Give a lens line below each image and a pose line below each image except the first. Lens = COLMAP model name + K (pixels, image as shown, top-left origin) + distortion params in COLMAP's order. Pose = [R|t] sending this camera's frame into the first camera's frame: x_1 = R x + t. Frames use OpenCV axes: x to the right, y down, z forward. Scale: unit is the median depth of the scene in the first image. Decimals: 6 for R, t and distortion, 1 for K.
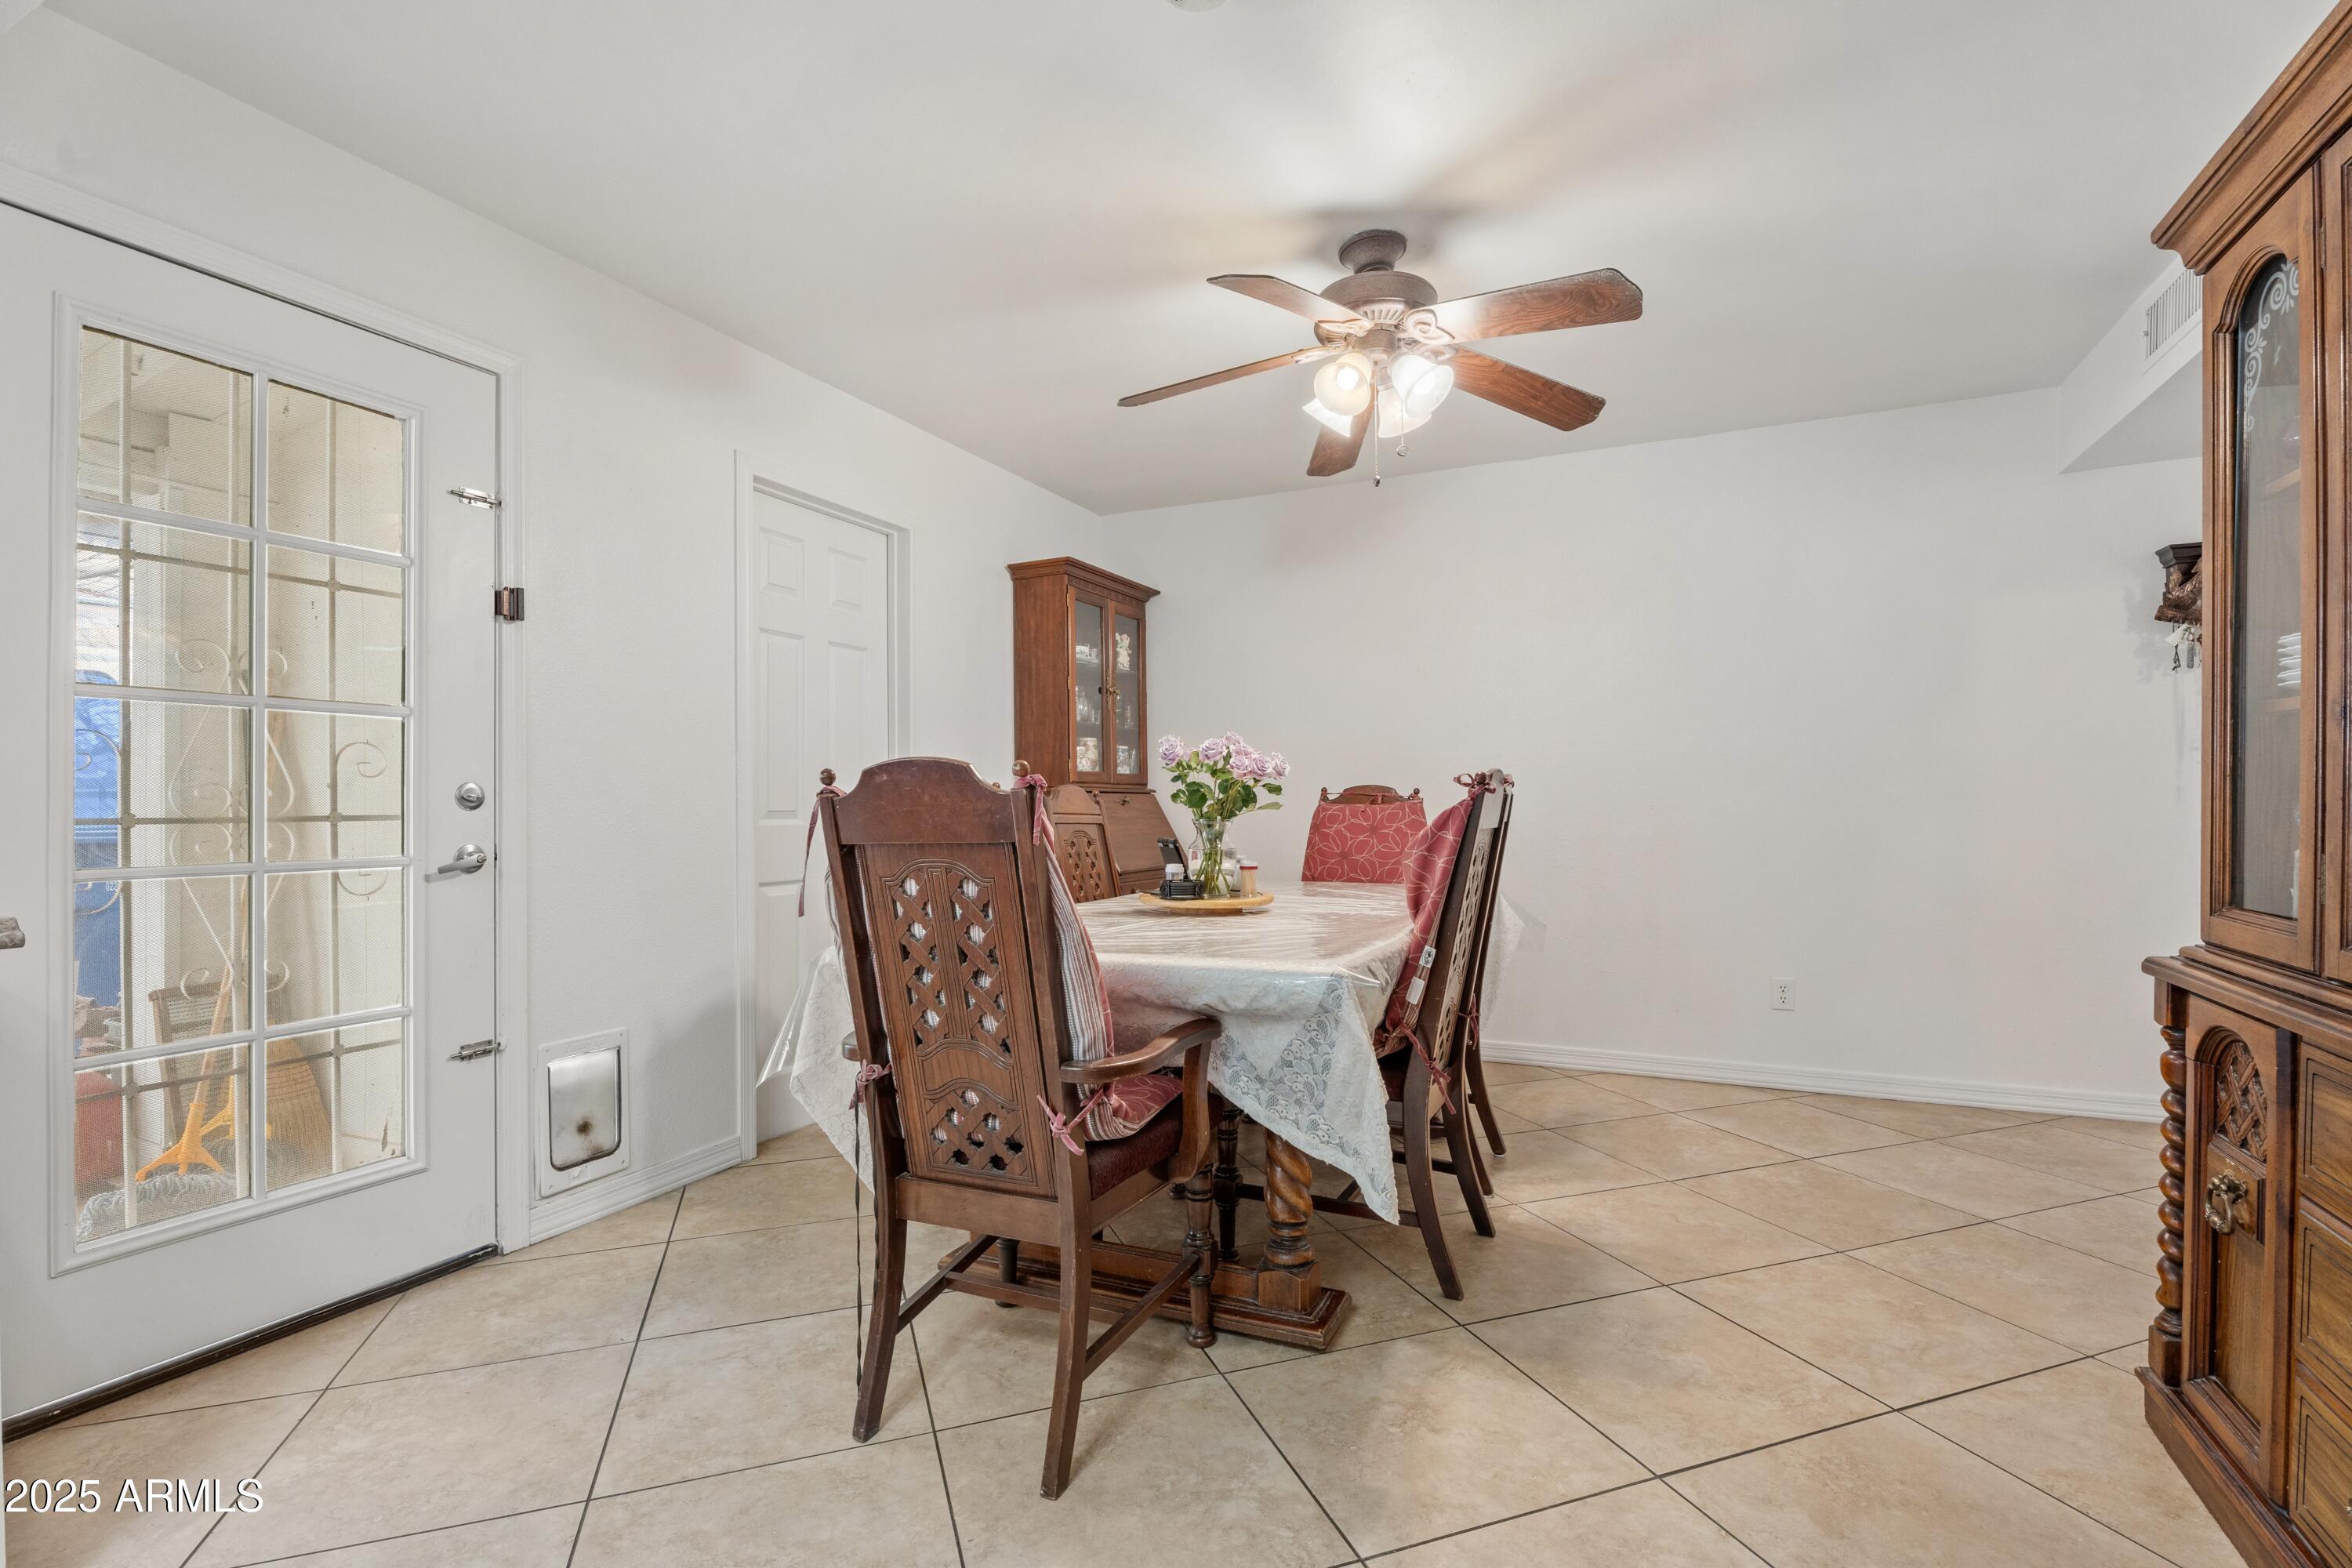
lens RADIAL K [[1064.7, 0, 1176.0], [0, 1064.7, 784.0], [0, 0, 1]] dist [-0.000676, 0.000095]
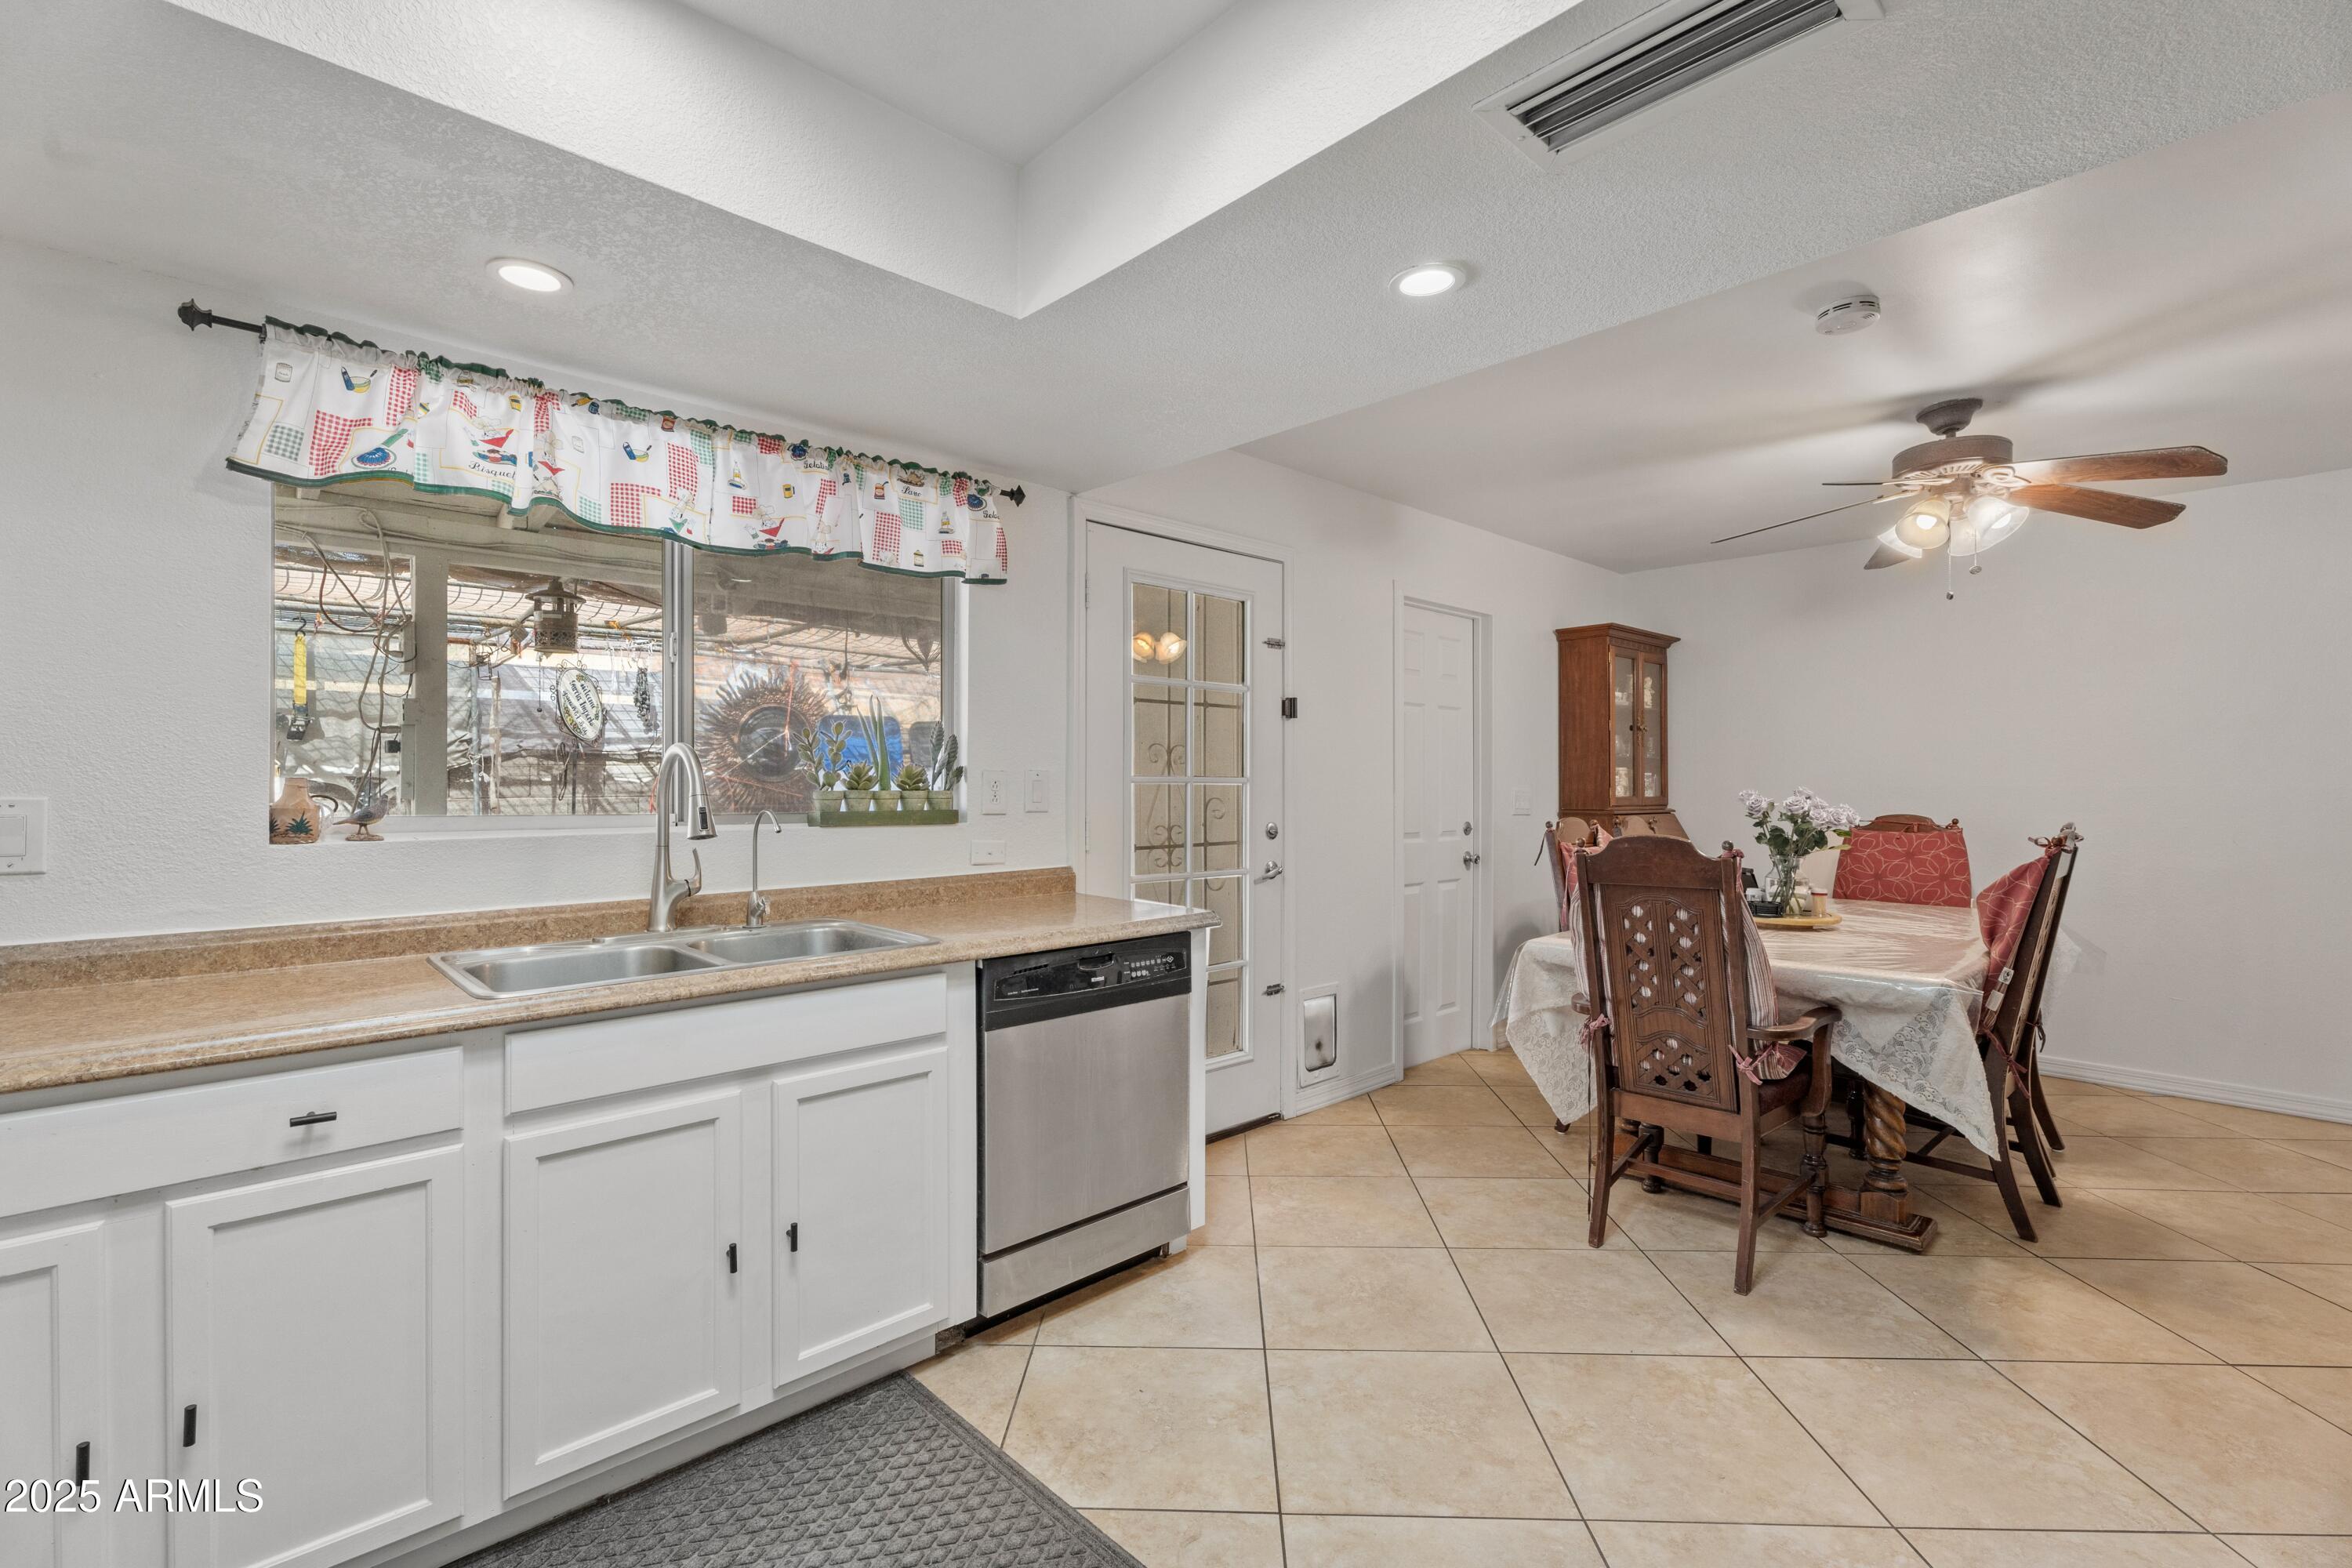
lens RADIAL K [[1060.1, 0, 1184.5], [0, 1060.1, 774.9], [0, 0, 1]] dist [0.027336, -0.007091]
pose [[0.937667, 0.005386, -0.347494, -0.253201], [-0.001061, 0.999920, 0.012635, -0.100853], [0.347534, -0.011478, 0.937597, -0.590996]]
